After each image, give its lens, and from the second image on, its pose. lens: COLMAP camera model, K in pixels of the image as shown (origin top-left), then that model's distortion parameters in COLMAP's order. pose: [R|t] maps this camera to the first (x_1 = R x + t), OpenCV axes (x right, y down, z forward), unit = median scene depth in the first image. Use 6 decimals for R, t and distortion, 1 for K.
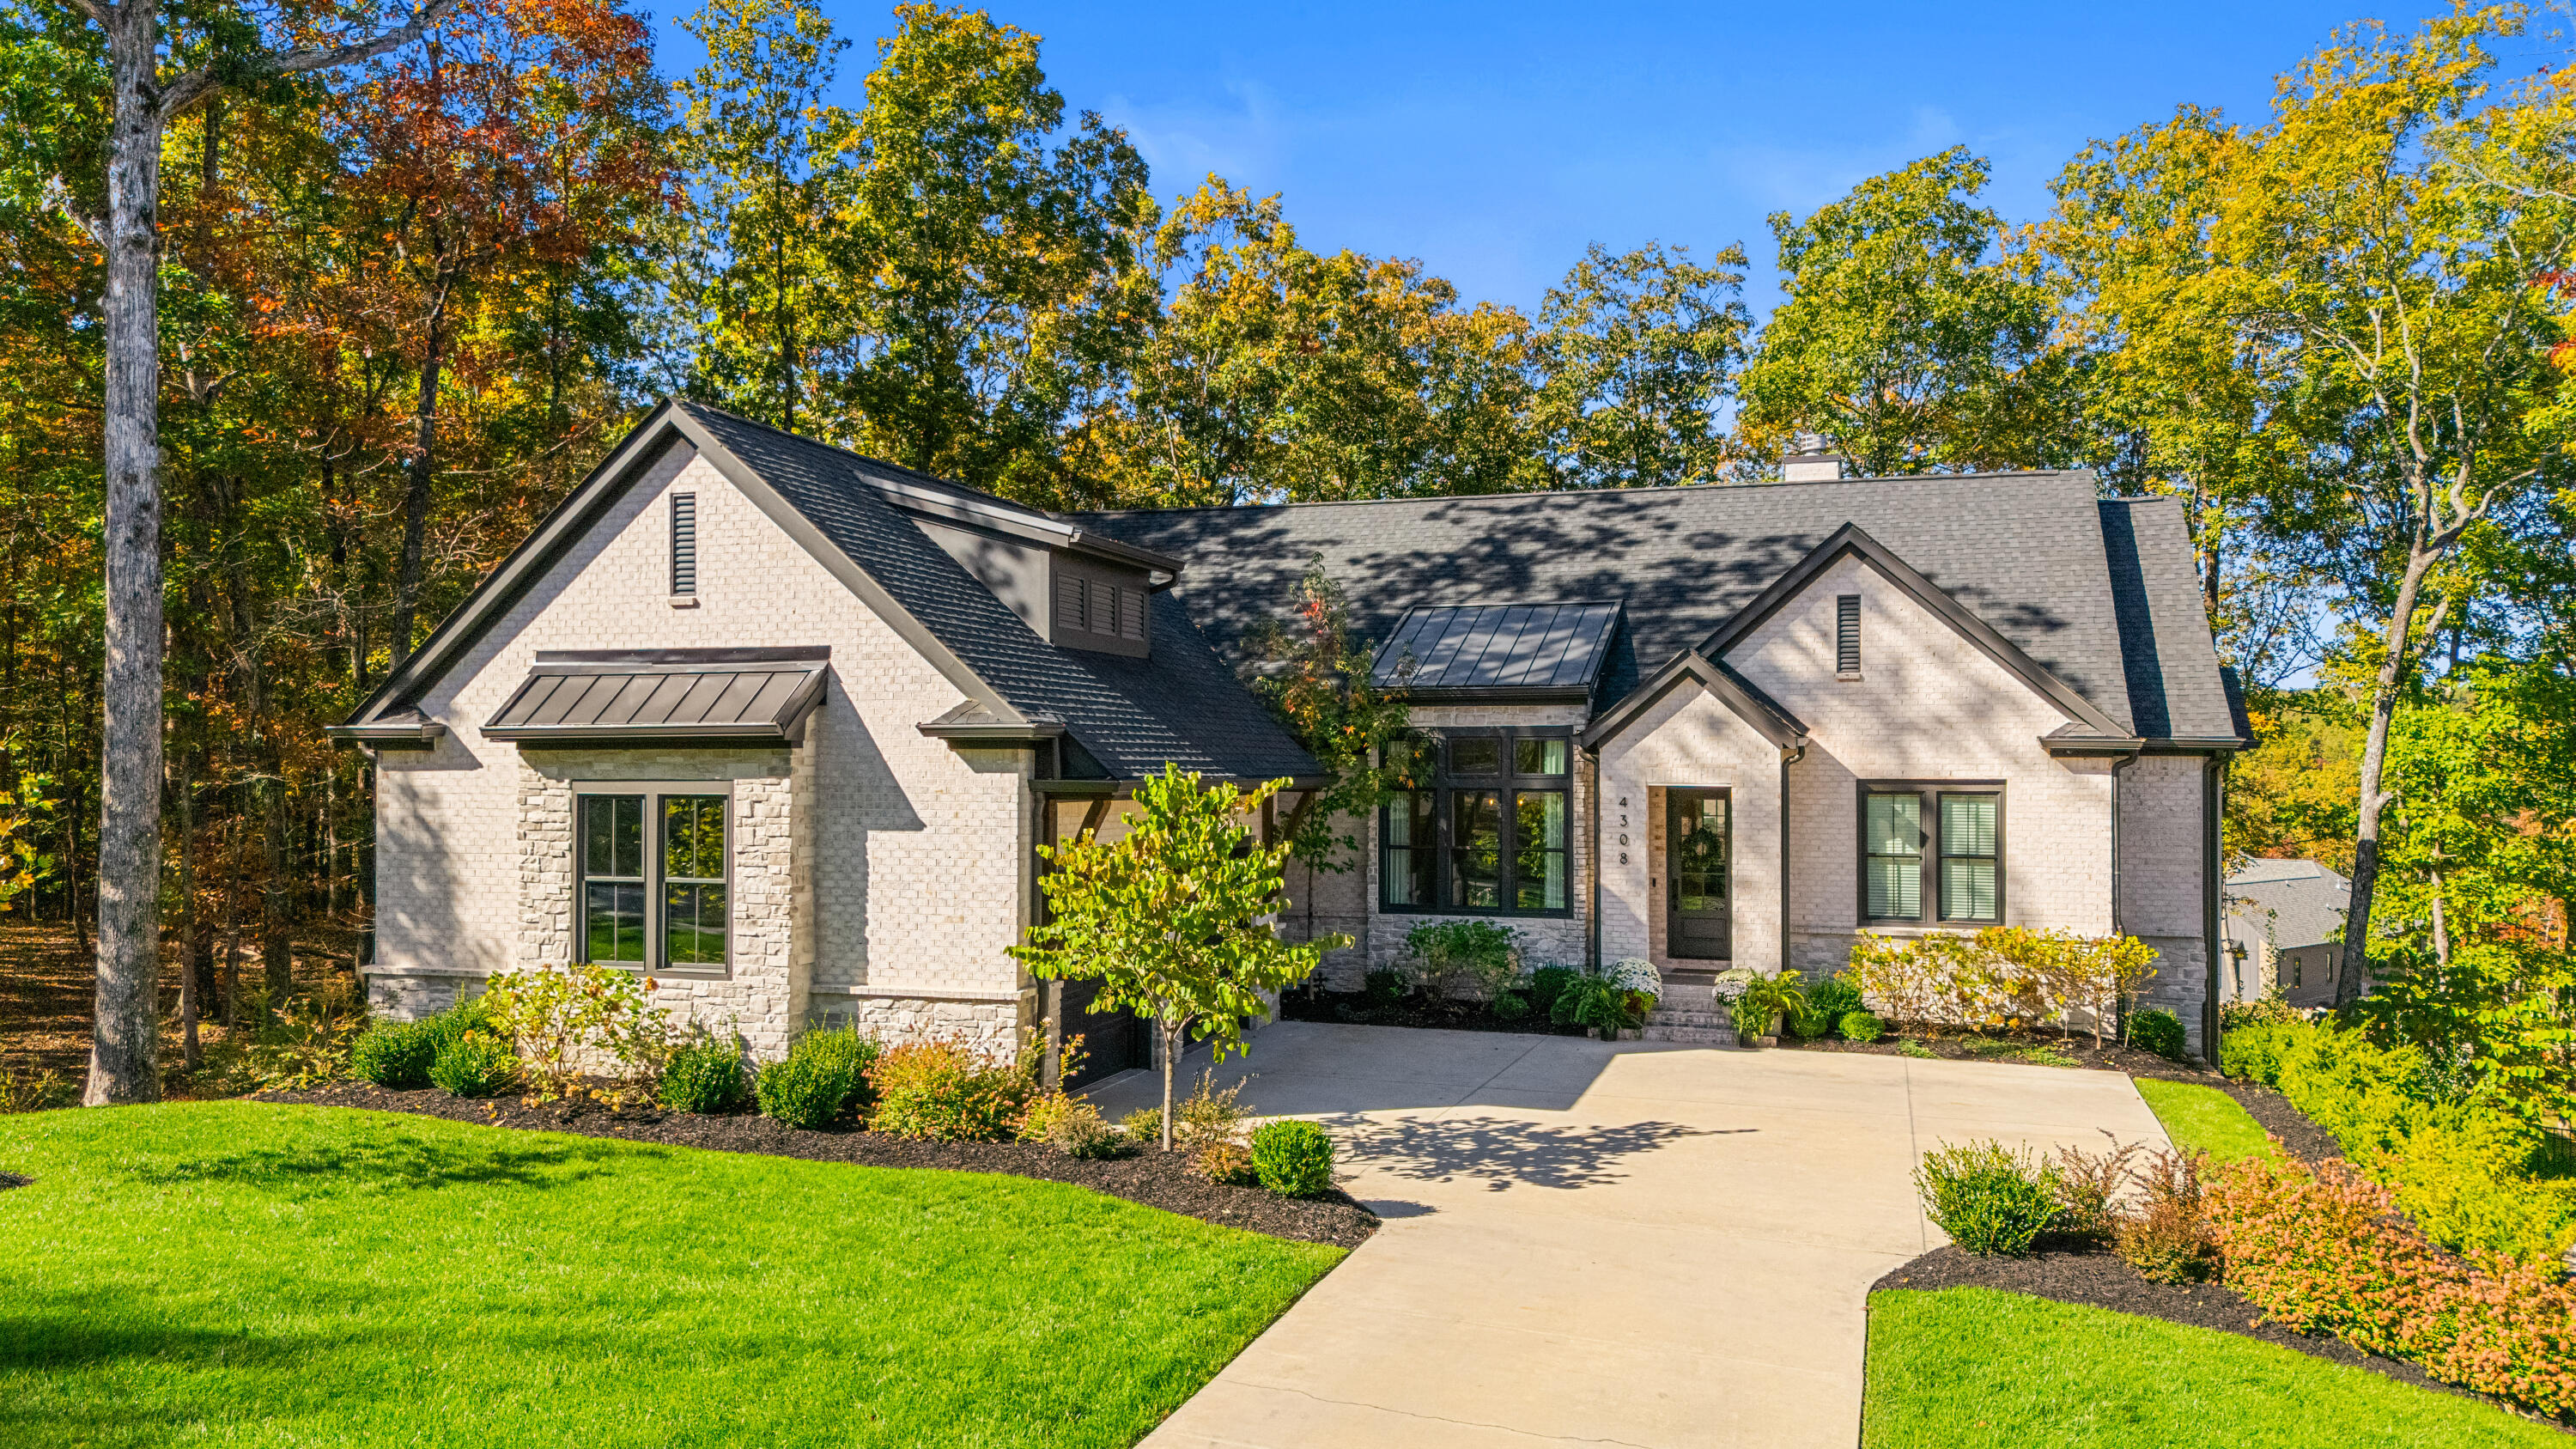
lens RADIAL K [[1893.1, 0, 1311.5], [0, 1893.1, 731.7], [0, 0, 1]] dist [0.086160, -0.000500]
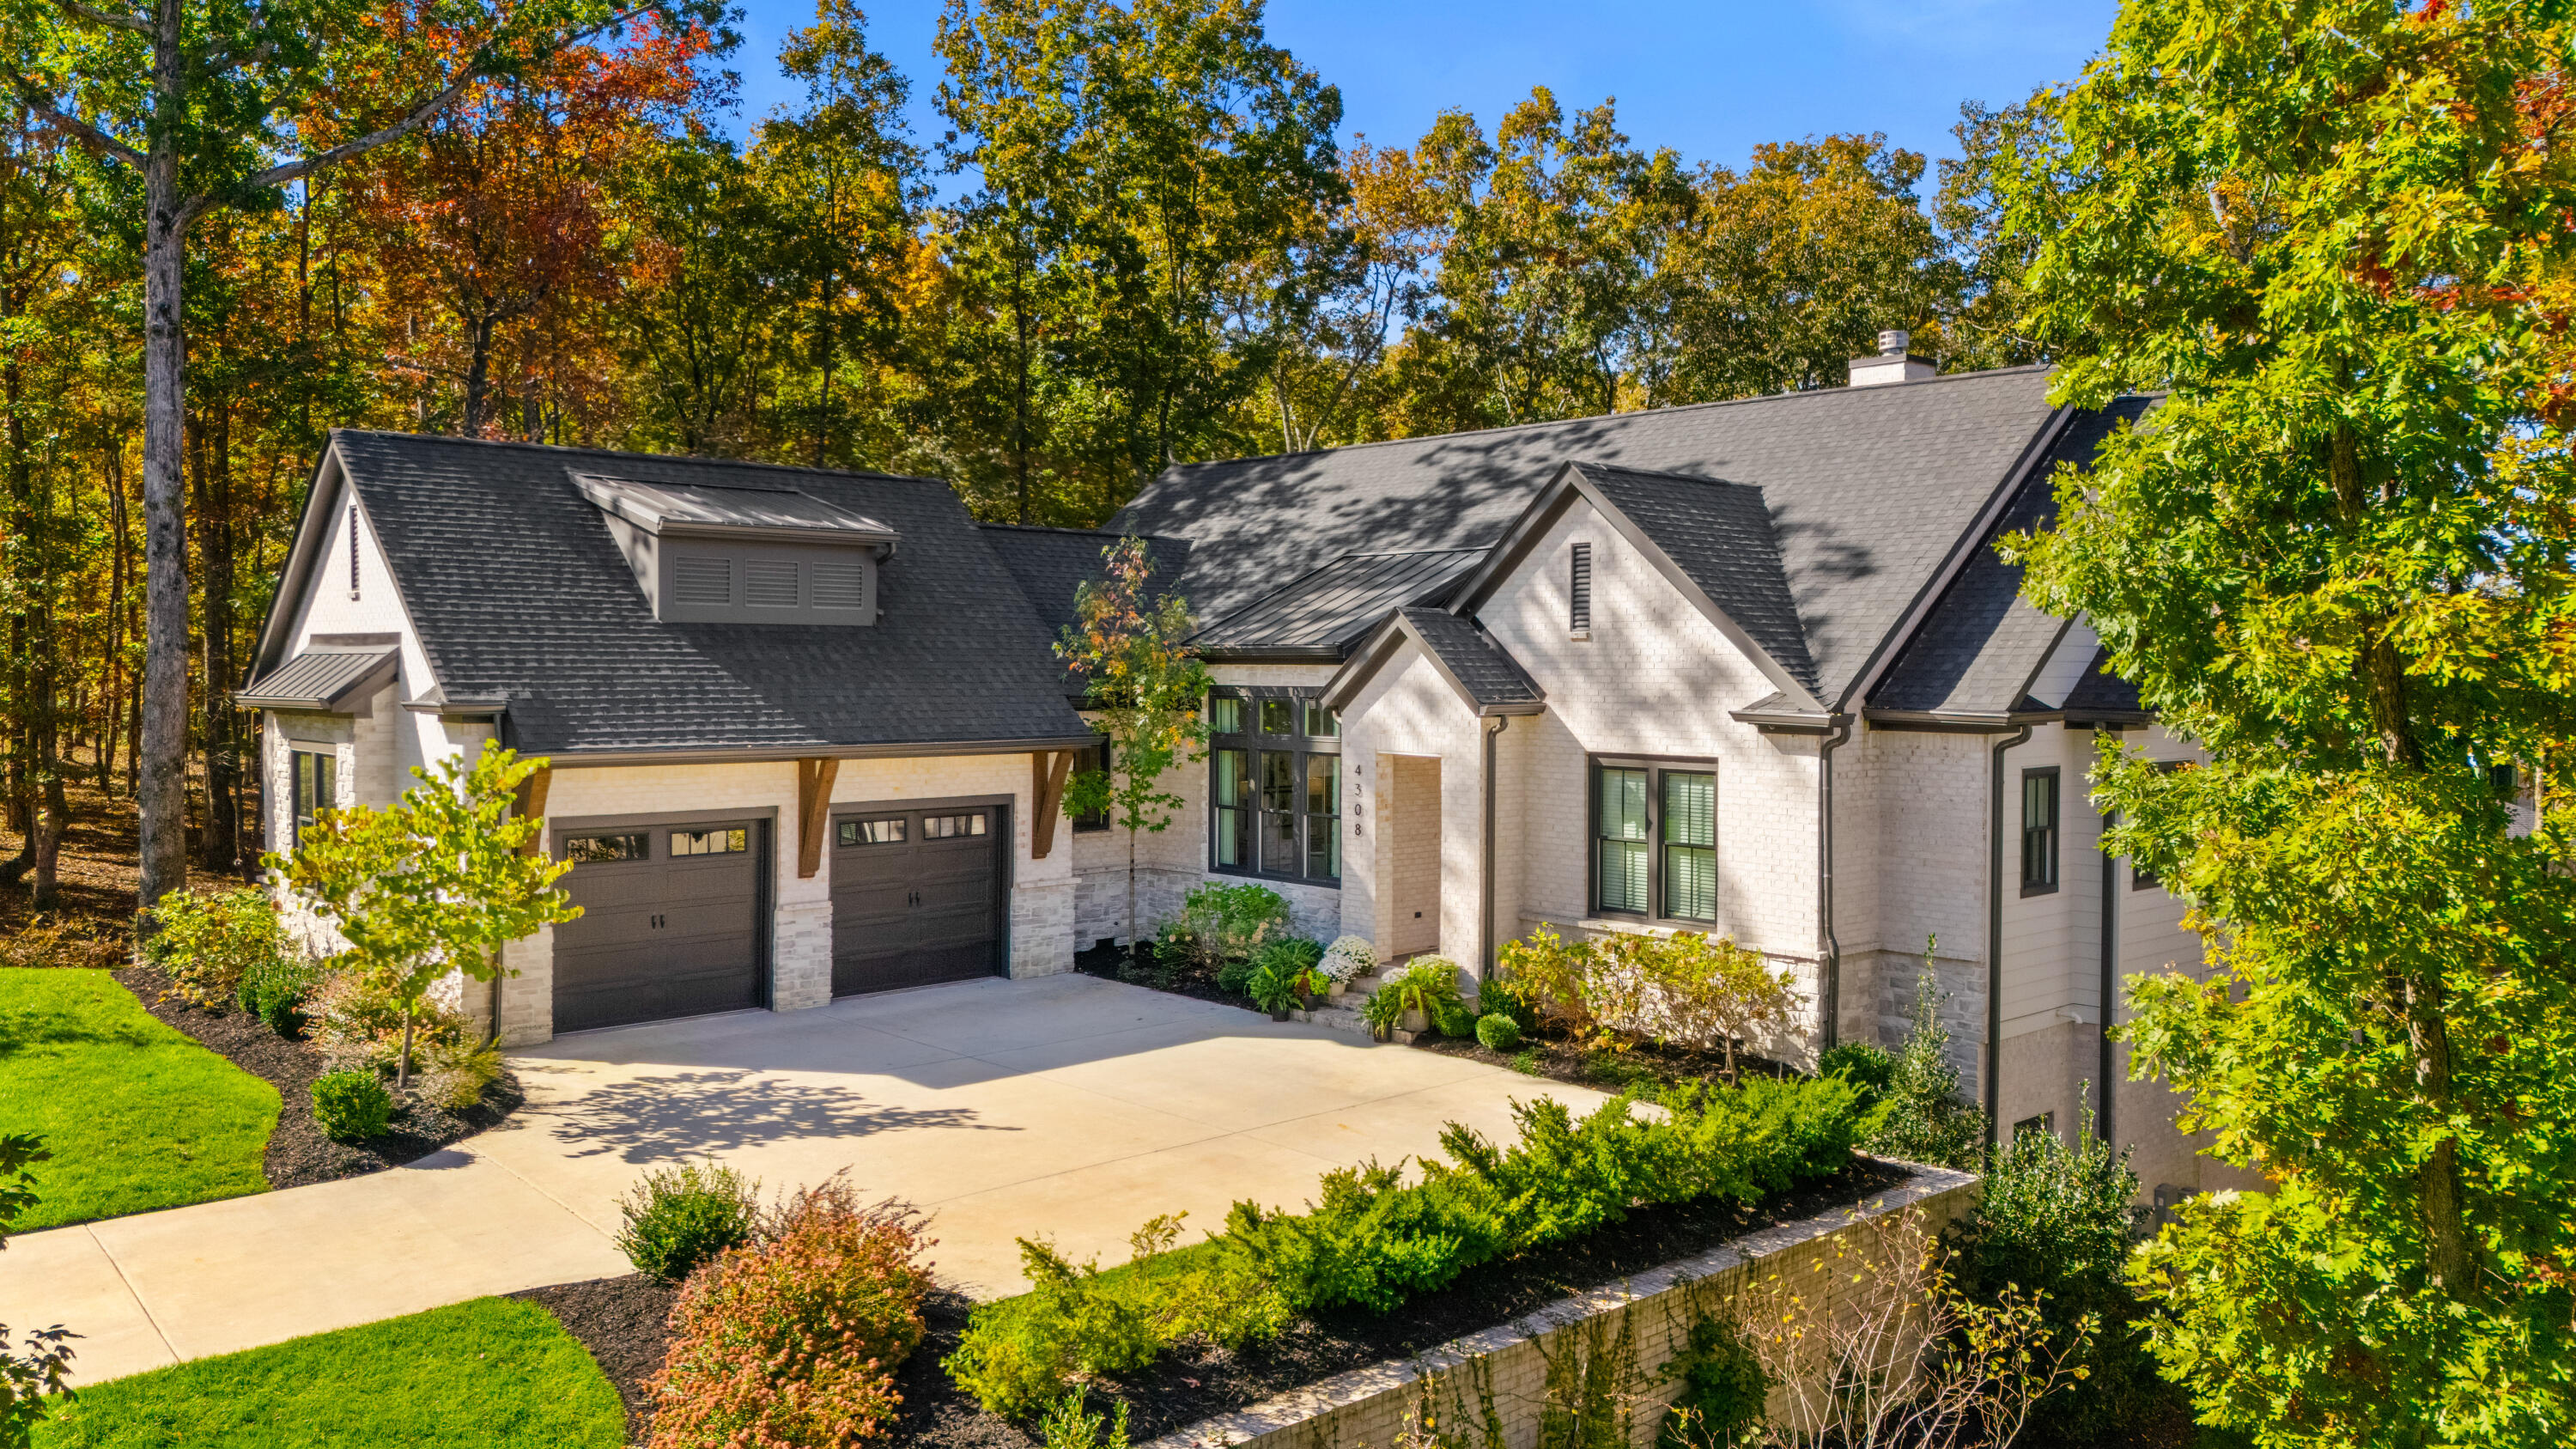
lens RADIAL K [[1892.7, 0, 1253.6], [0, 1892.7, 712.0], [0, 0, 1]] dist [0.072735, -0.000814]
pose [[0.866272, 0.016496, -0.499299, 0.596663], [0.004808, 0.999133, 0.041352, -0.031019], [0.499549, -0.038223, 0.865442, 0.165611]]
